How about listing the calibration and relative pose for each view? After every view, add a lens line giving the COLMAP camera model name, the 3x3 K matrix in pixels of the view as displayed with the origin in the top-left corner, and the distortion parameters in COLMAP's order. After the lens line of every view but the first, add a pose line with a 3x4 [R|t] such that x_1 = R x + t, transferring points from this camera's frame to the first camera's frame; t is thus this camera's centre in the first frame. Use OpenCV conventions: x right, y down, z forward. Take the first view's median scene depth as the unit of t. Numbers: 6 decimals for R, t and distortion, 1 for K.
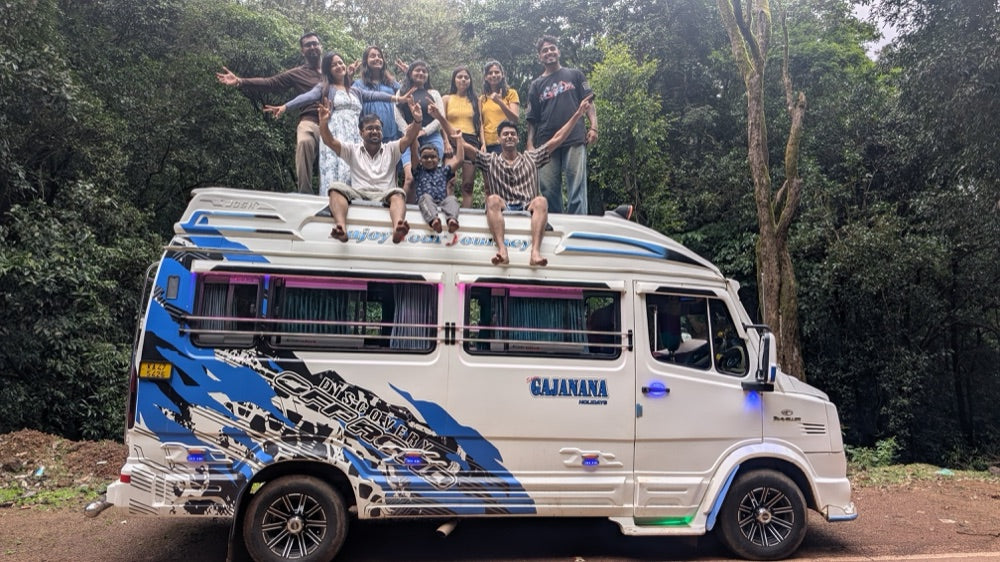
lens RADIAL K [[686.4, 0, 500.0], [0, 686.4, 281.0], [0, 0, 1]] dist [0.022421, -0.001074]
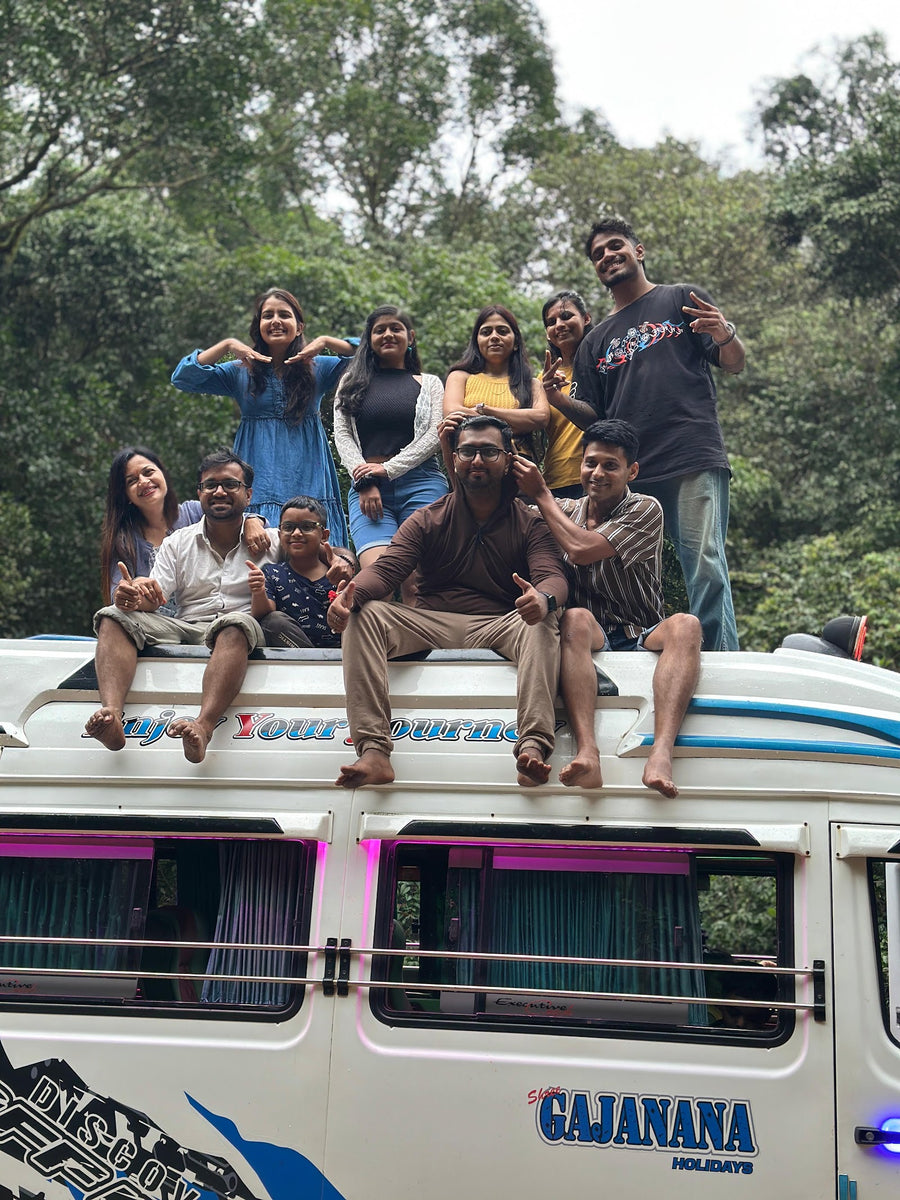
lens RADIAL K [[1664.3, 0, 450.0], [0, 1664.3, 600.0], [0, 0, 1]] dist [0.166211, -0.518839]
pose [[0.945643, -0.065348, -0.318574, 0.306797], [0.018002, 0.988620, -0.149353, 0.012671], [0.324709, 0.135499, 0.936058, 0.086177]]
